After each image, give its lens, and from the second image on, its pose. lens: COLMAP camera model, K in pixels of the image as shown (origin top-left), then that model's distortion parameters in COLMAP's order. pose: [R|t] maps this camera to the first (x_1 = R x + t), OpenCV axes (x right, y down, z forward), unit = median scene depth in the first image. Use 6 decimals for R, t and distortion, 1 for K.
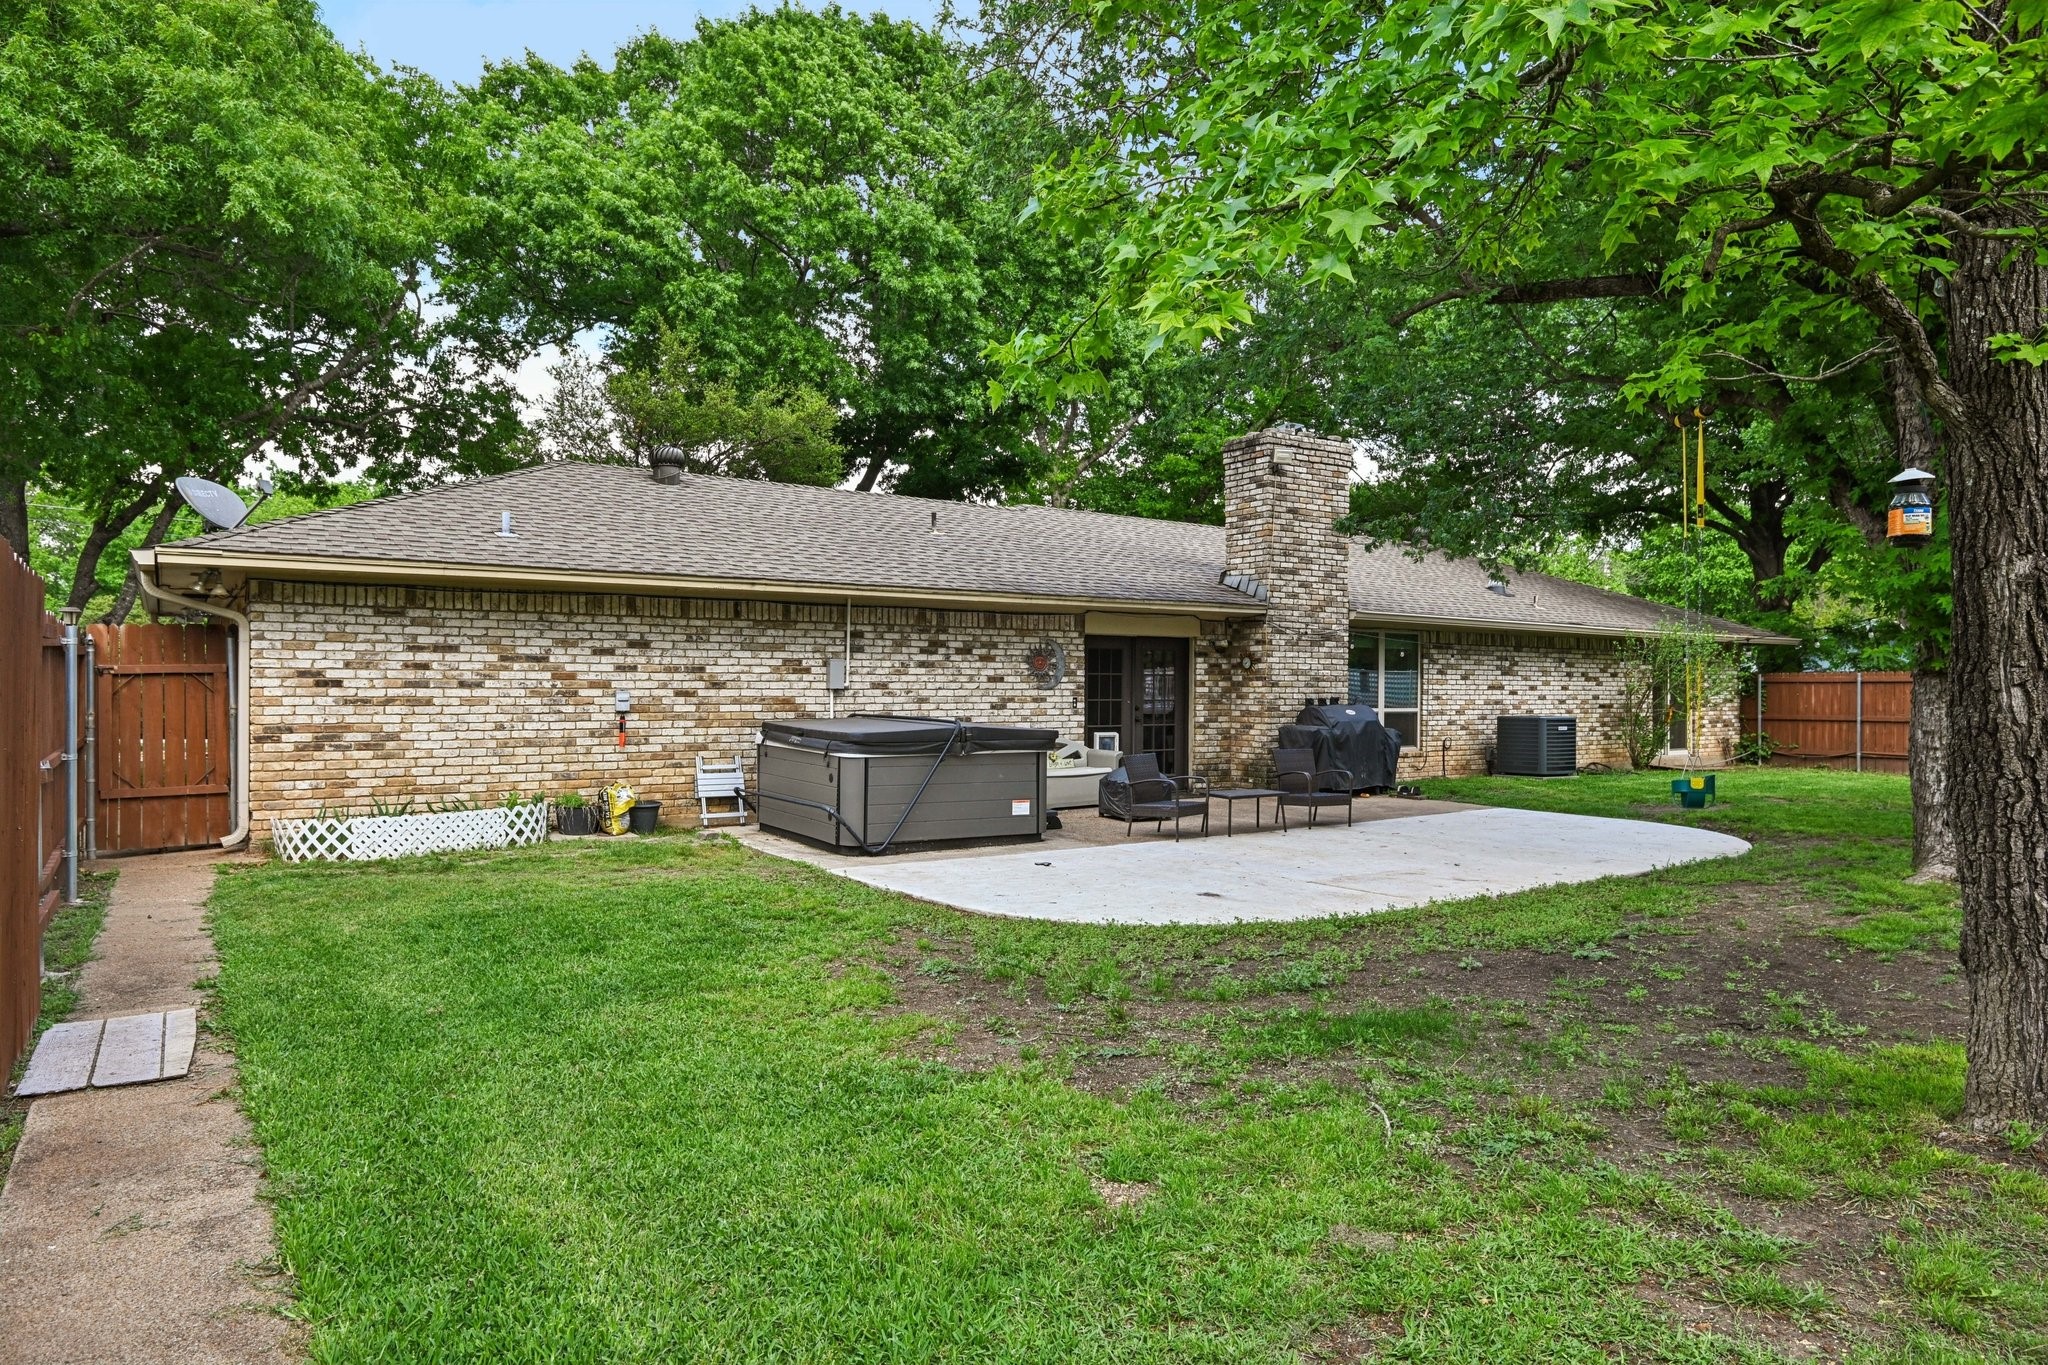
lens RADIAL K [[1271.9, 0, 1024.7], [0, 1271.9, 688.7], [0, 0, 1]] dist [0.001746, 0.000188]
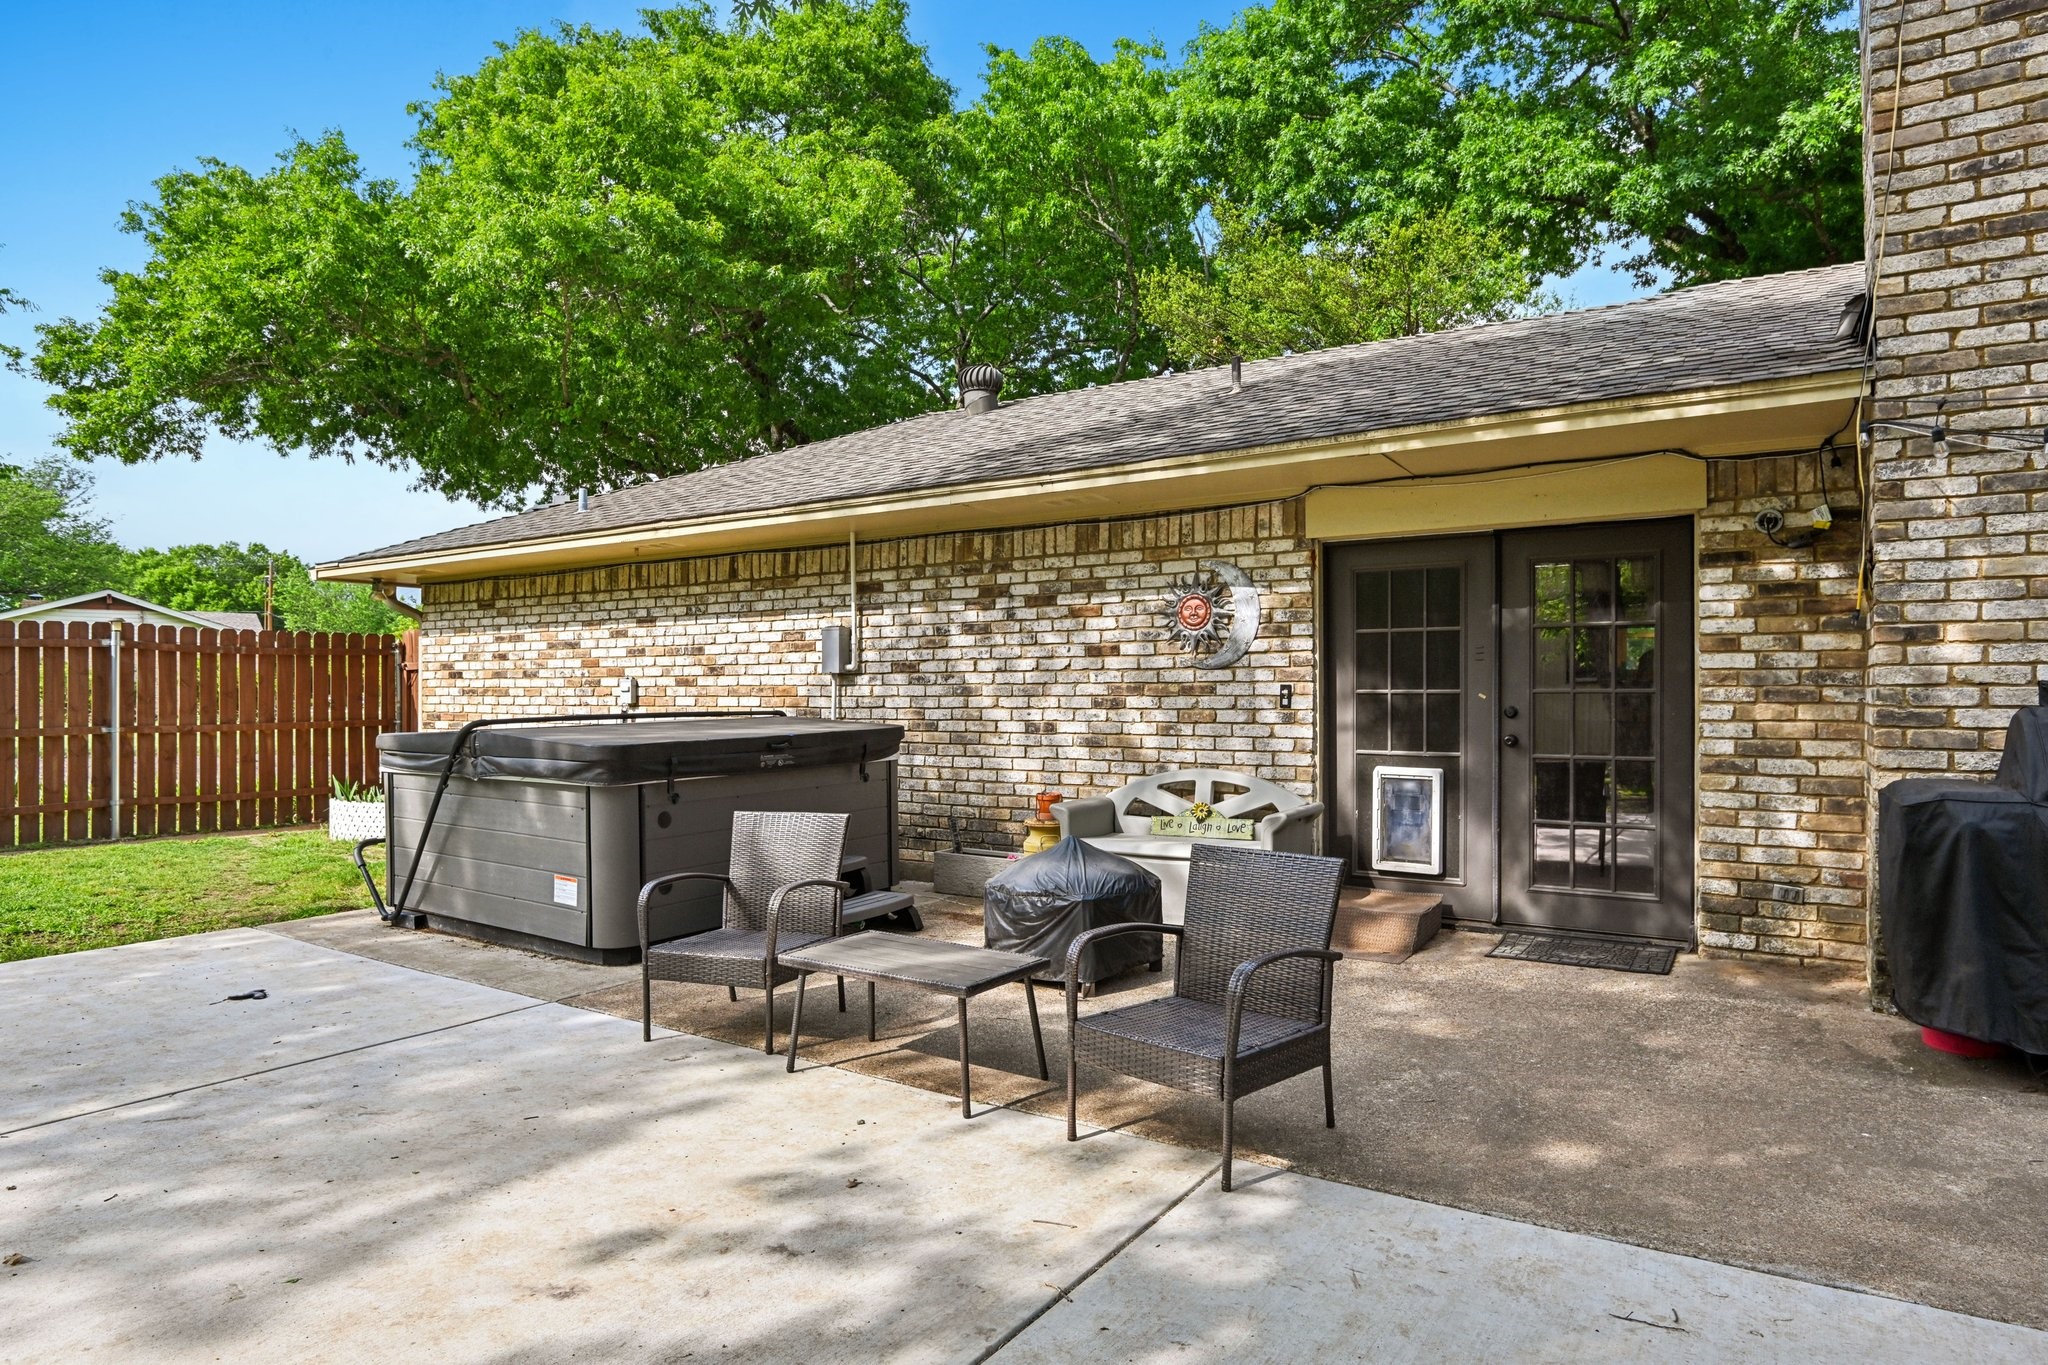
lens RADIAL K [[1182.7, 0, 1024.7], [0, 1182.7, 689.3], [0, 0, 1]] dist [-0.003034, -0.000314]
pose [[0.370361, -0.007600, -0.928857, 0.454734], [0.001748, 0.999970, -0.007485, 0.013136], [0.928886, 0.001148, 0.370363, 0.877605]]
